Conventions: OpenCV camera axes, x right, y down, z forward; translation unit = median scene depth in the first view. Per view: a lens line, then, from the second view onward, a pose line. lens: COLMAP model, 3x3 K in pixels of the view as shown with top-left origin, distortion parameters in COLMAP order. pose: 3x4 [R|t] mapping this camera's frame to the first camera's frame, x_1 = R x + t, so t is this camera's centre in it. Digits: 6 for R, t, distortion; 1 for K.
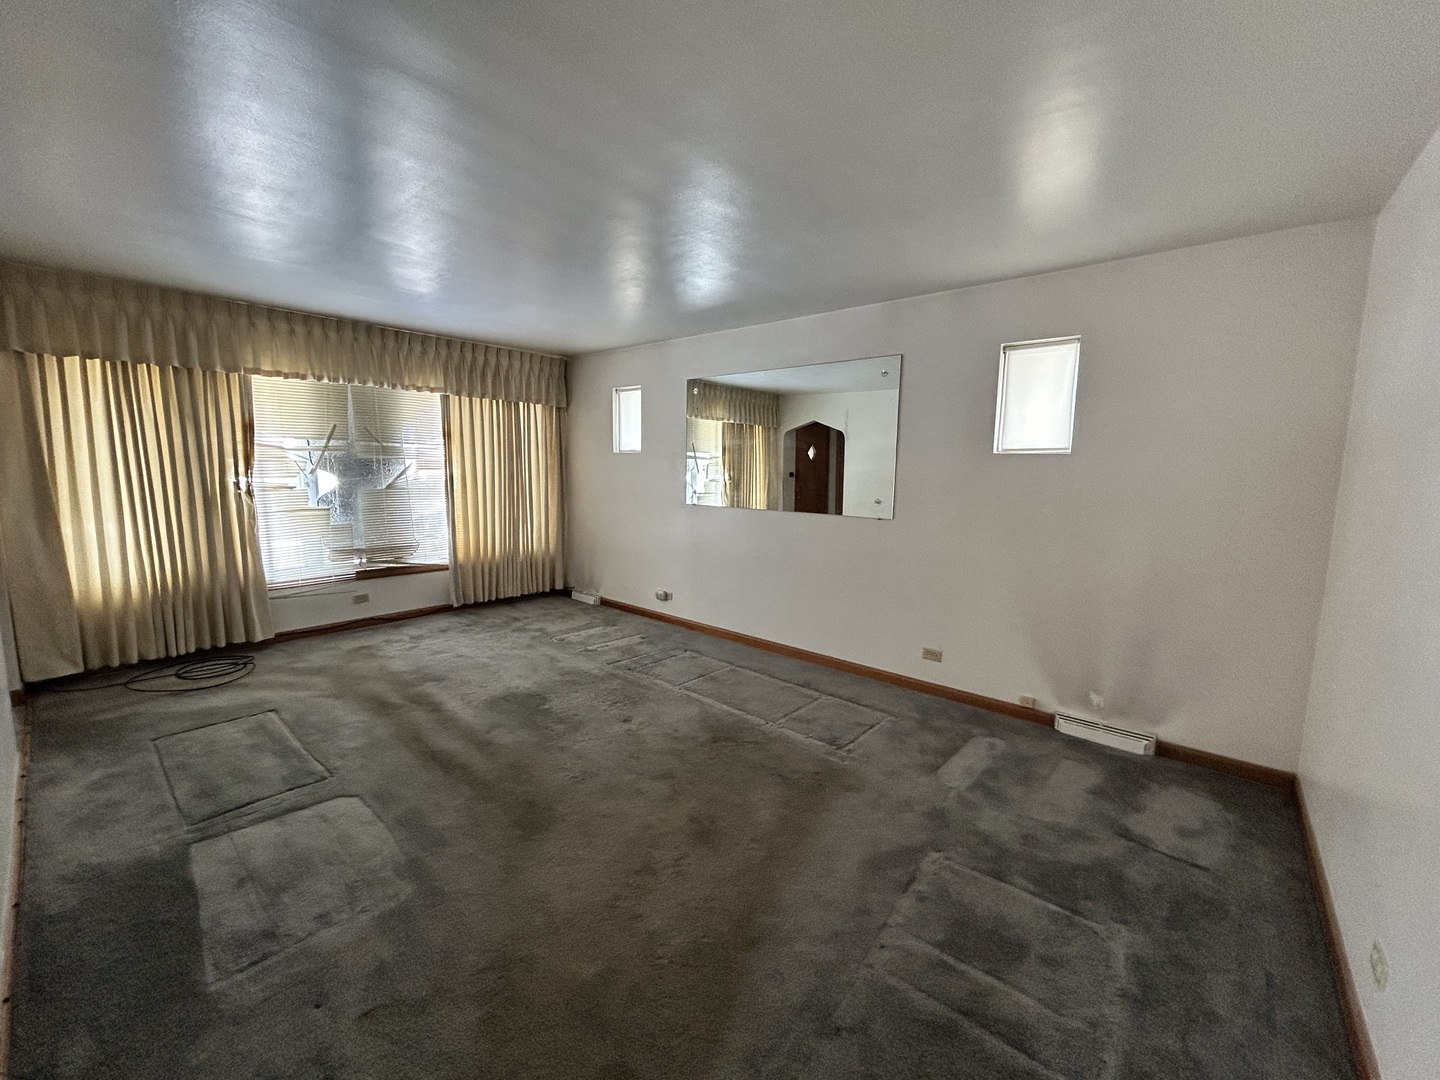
lens RADIAL K [[578.3, 0, 721.4], [0, 578.3, 540.0], [0, 0, 1]] dist [-0.000656, 0.000068]
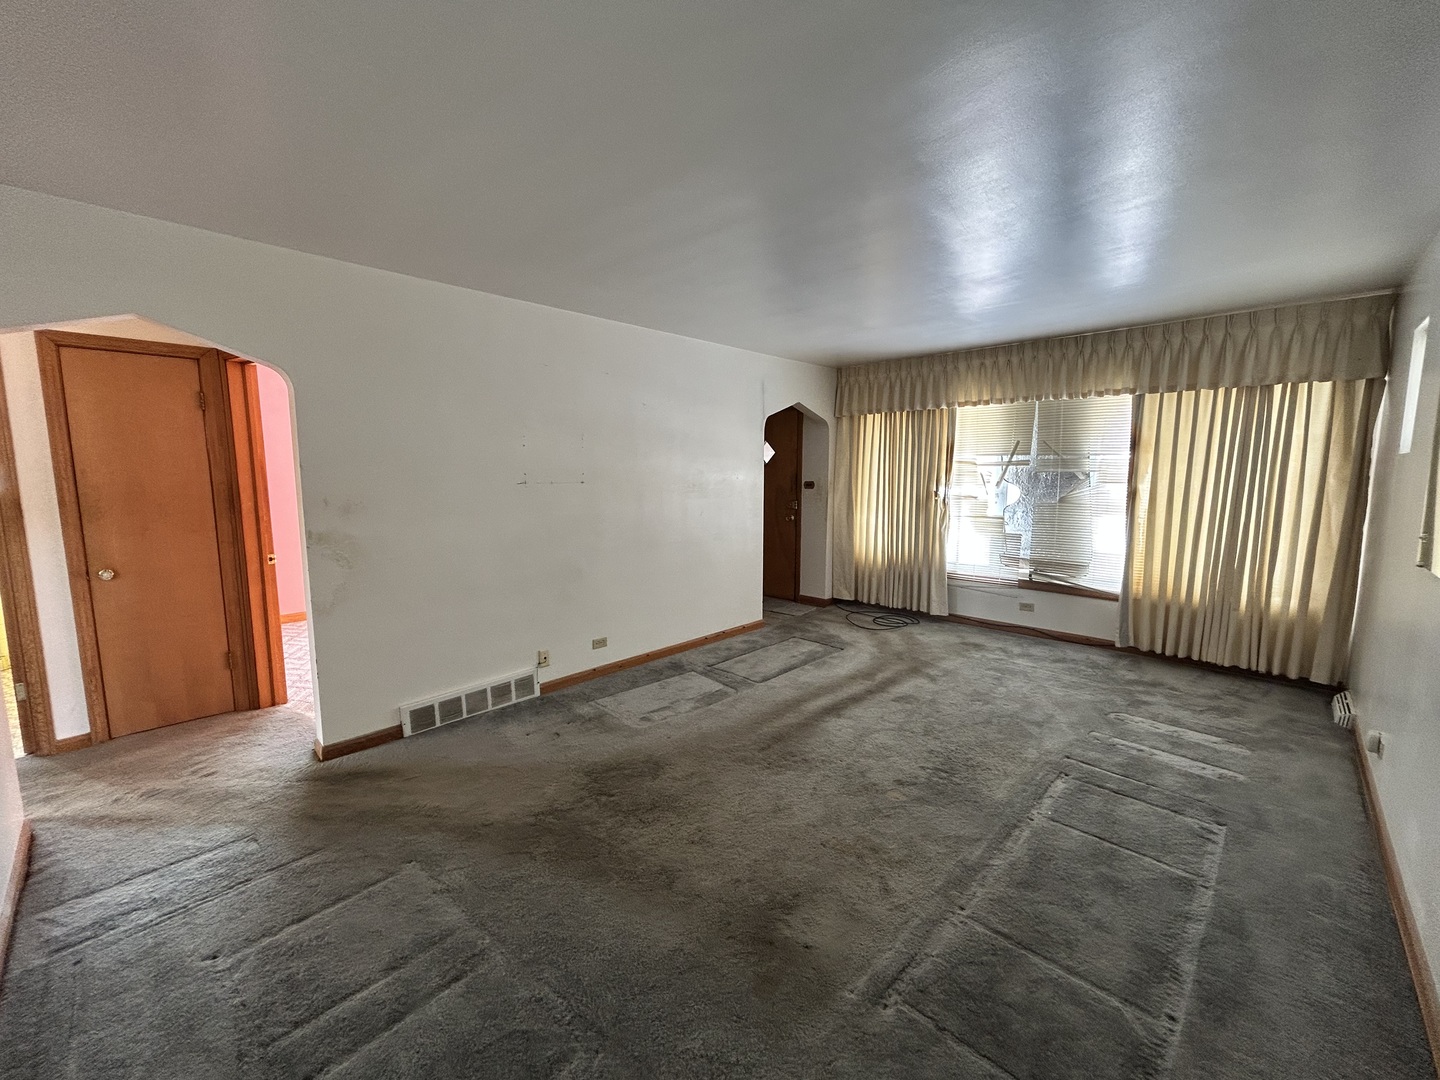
lens RADIAL K [[578.3, 0, 720.9], [0, 578.3, 540.5], [0, 0, 1]] dist [-0.000656, 0.000068]
pose [[-0.045088, 0.105180, -0.993431, 0.432966], [-0.131009, 0.985231, 0.110258, -0.060591], [0.990355, 0.135119, -0.030642, 0.488902]]
